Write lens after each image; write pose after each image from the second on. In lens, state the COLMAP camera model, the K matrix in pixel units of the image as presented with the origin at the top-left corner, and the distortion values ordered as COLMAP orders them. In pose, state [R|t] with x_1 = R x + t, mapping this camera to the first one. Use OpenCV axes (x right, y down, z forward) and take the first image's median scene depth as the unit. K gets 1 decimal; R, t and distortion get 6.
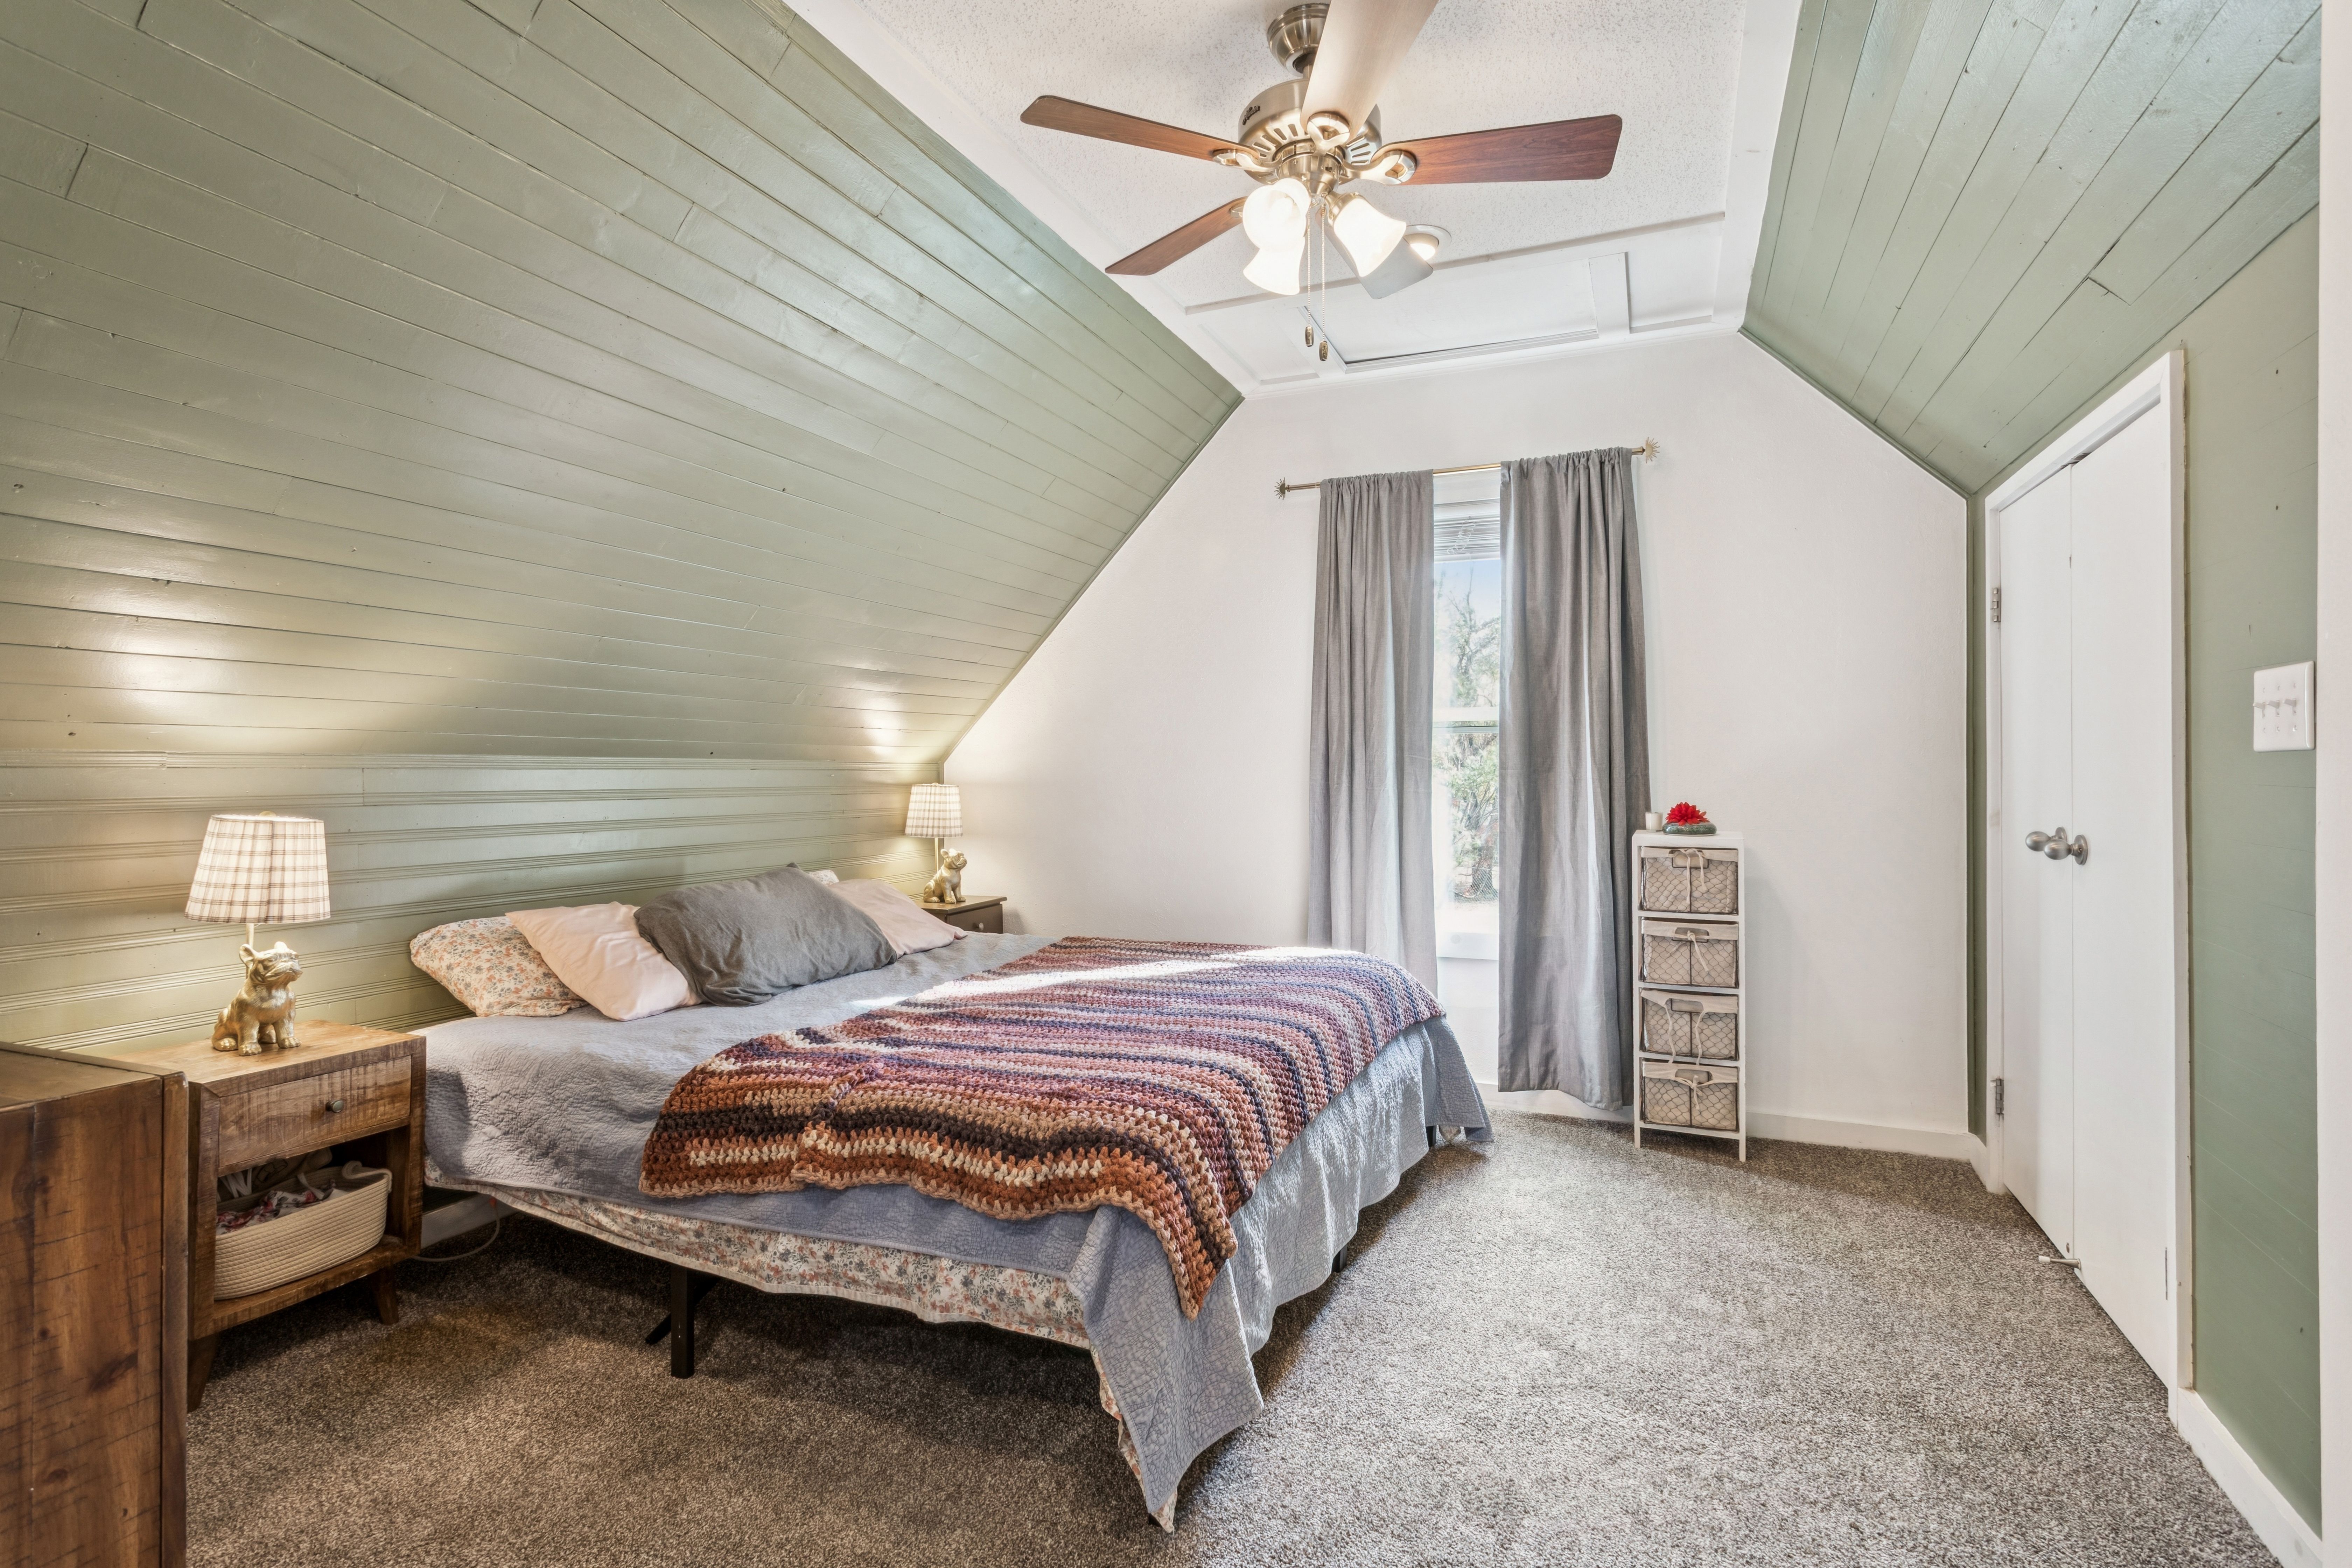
lens RADIAL K [[1128.1, 0, 1177.3], [0, 1128.1, 783.0], [0, 0, 1]] dist [-0.000060, 0.001684]
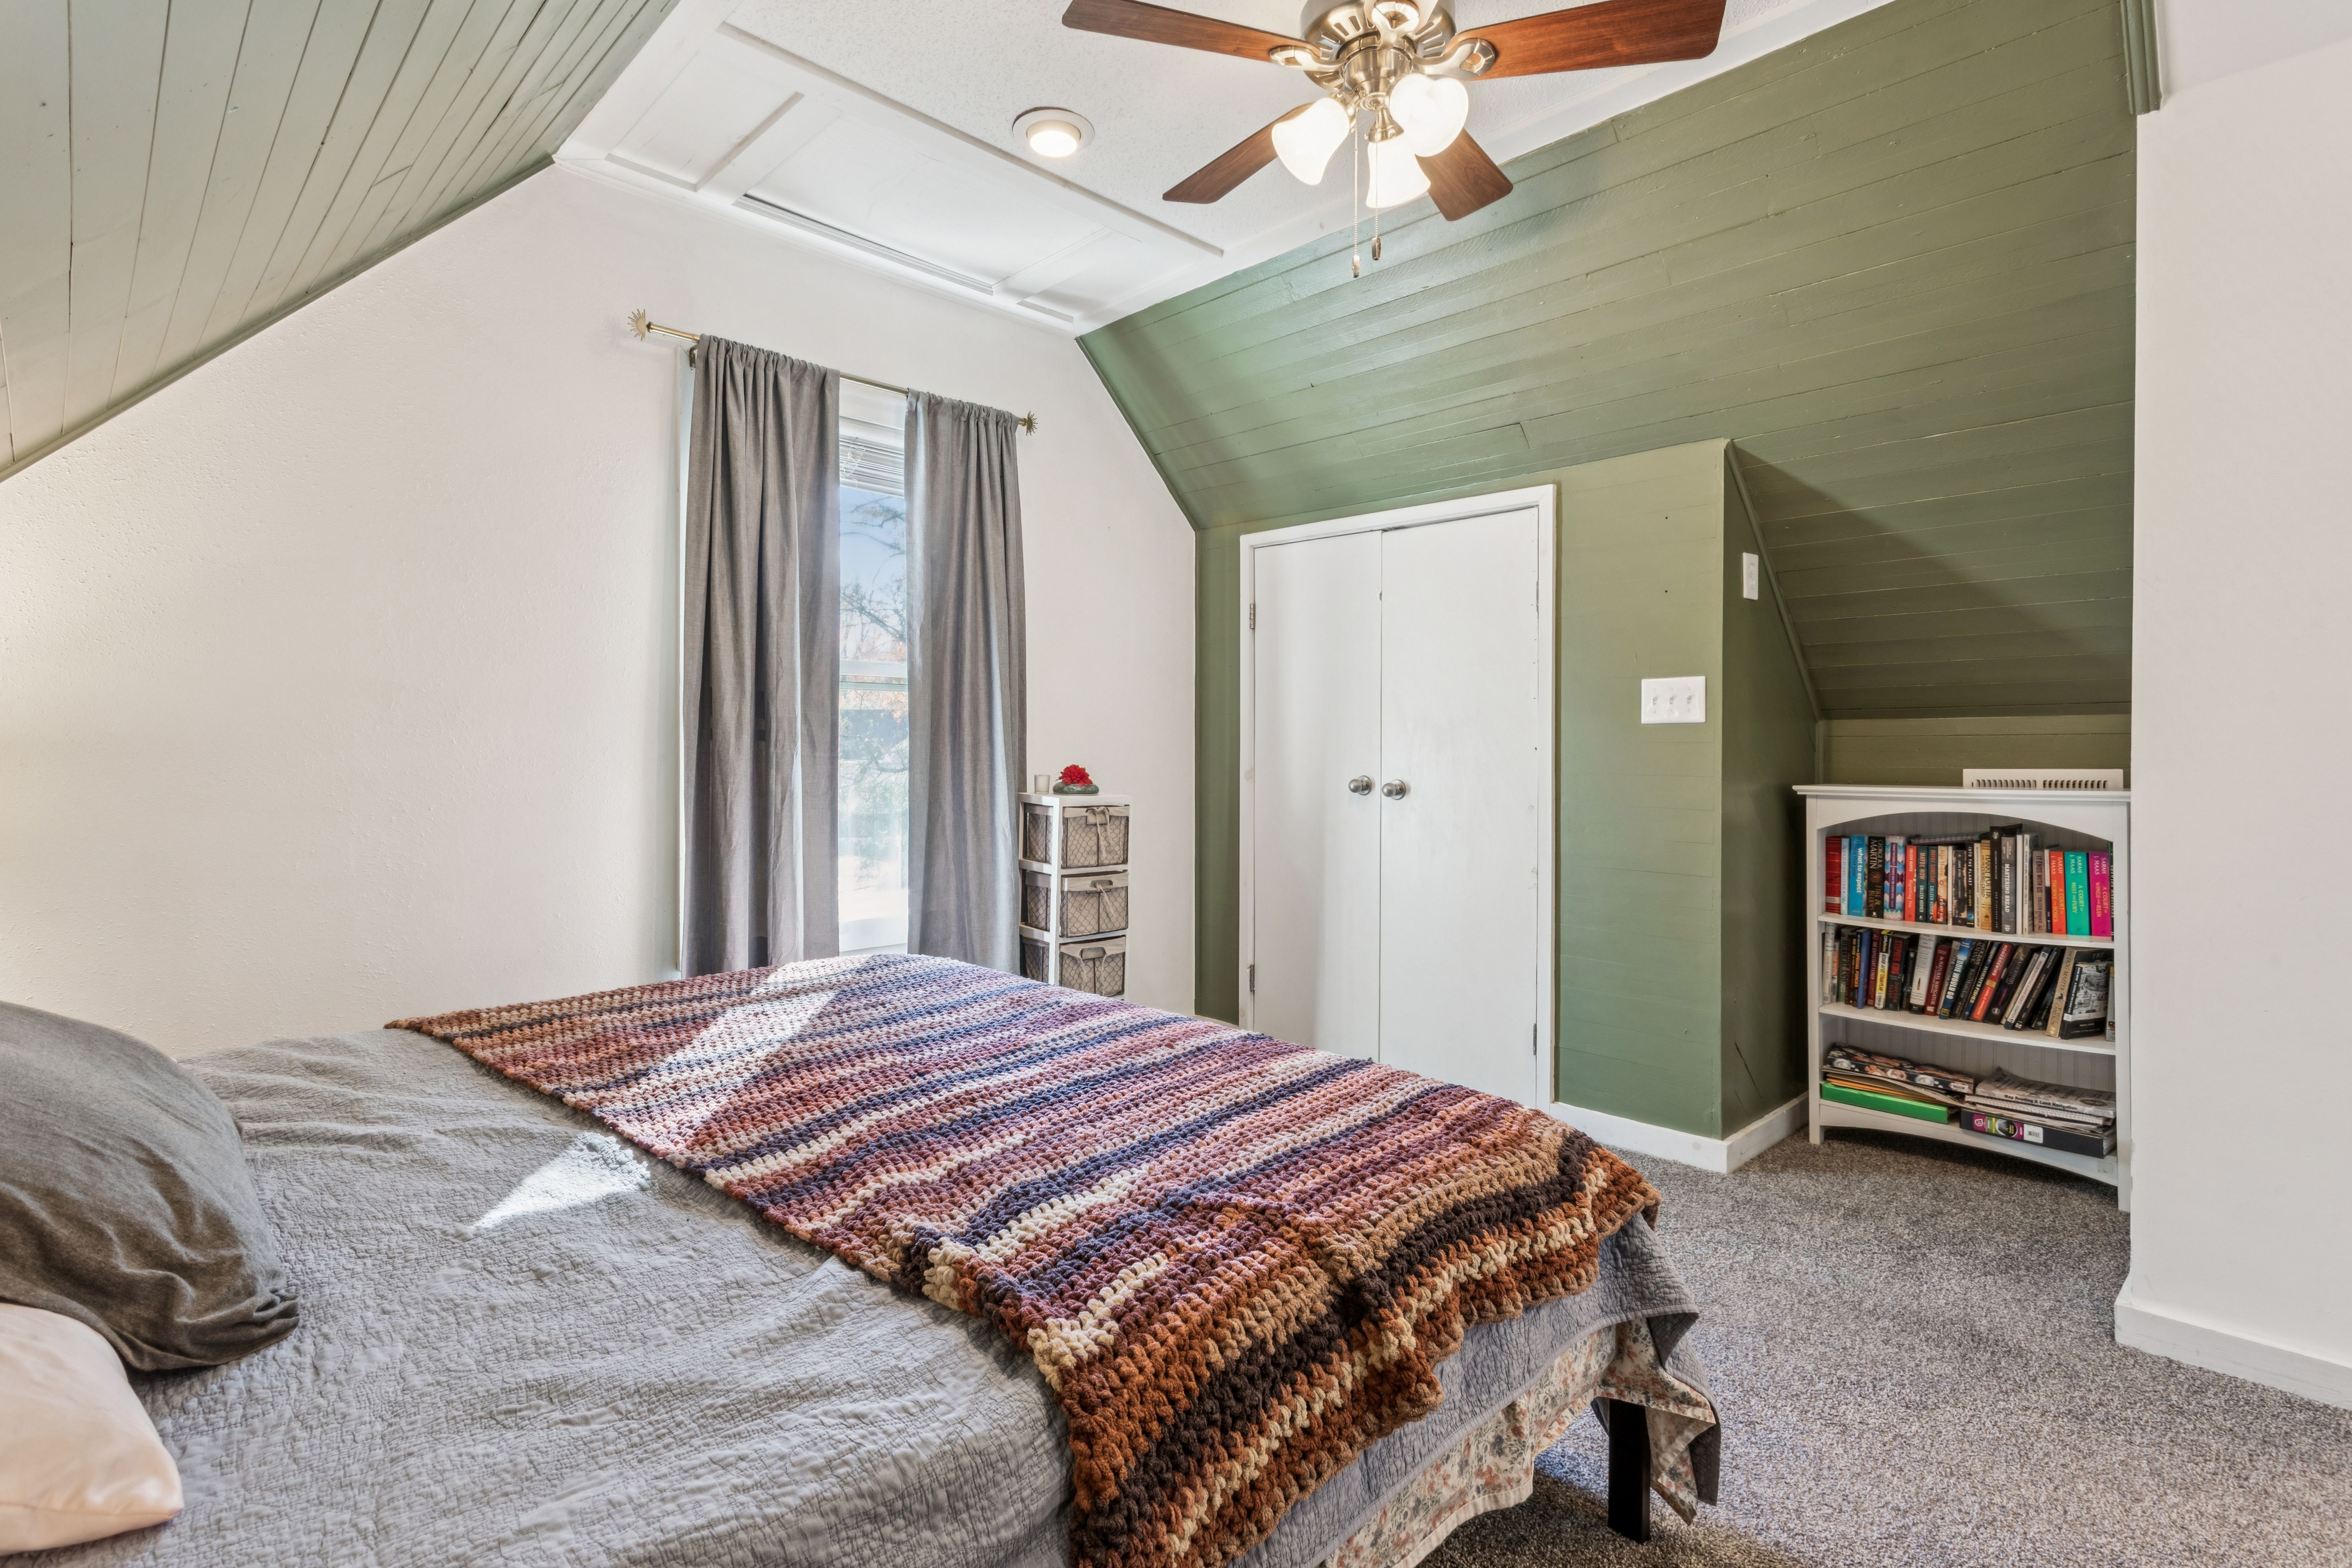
lens RADIAL K [[1128.1, 0, 1167.9], [0, 1128.1, 774.3], [0, 0, 1]] dist [-0.000060, 0.001684]
pose [[0.393787, -0.014008, 0.919095, -0.511871], [0.007637, 0.999899, 0.011967, 0.014122], [-0.919170, 0.002307, 0.393854, 0.508630]]
